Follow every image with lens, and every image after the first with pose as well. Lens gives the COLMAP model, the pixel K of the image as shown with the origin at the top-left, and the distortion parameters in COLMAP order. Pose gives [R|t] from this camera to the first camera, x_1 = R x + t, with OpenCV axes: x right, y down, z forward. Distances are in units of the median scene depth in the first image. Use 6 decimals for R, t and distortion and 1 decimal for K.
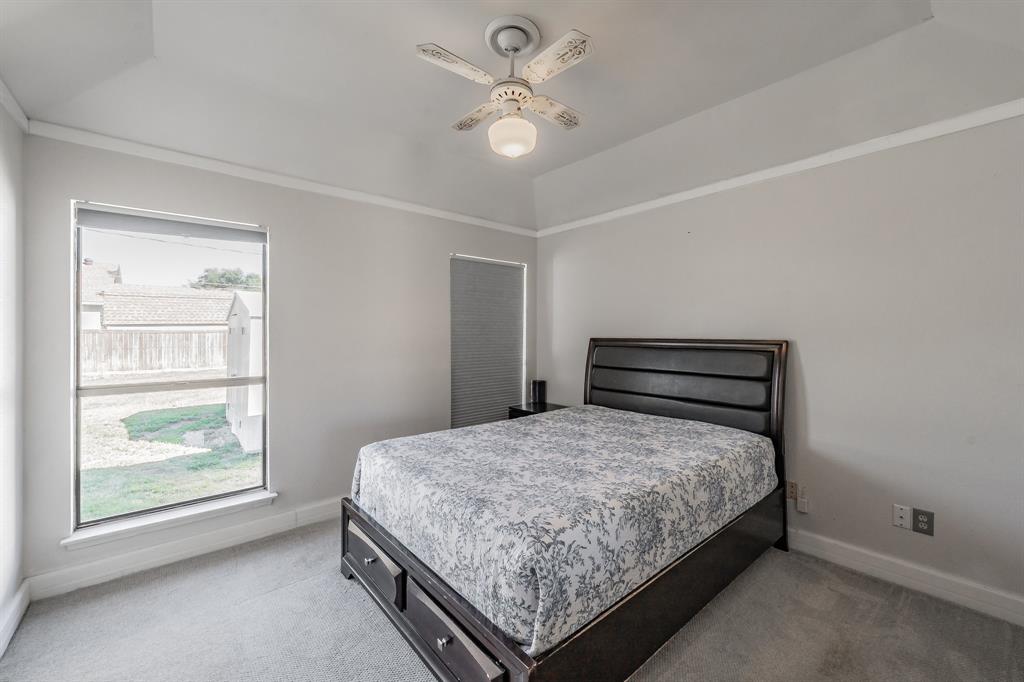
lens RADIAL K [[413.8, 0, 513.6], [0, 413.8, 354.3], [0, 0, 1]] dist [-0.000186, -0.000052]
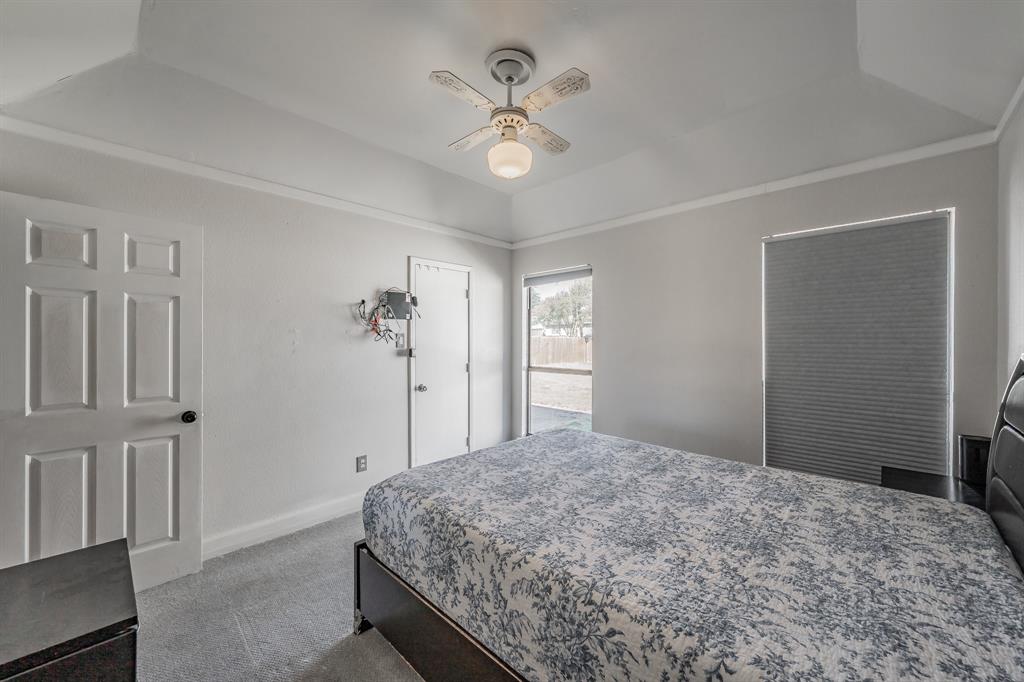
lens RADIAL K [[390.0, 0, 512.0], [0, 390.0, 341.0], [0, 0, 1]] dist [0.040912, 0.000028]
pose [[0.097653, -0.001503, -0.995219, 0.821636], [-0.062008, 0.998047, -0.007591, -0.025714], [0.993287, 0.062453, 0.097369, 0.733675]]
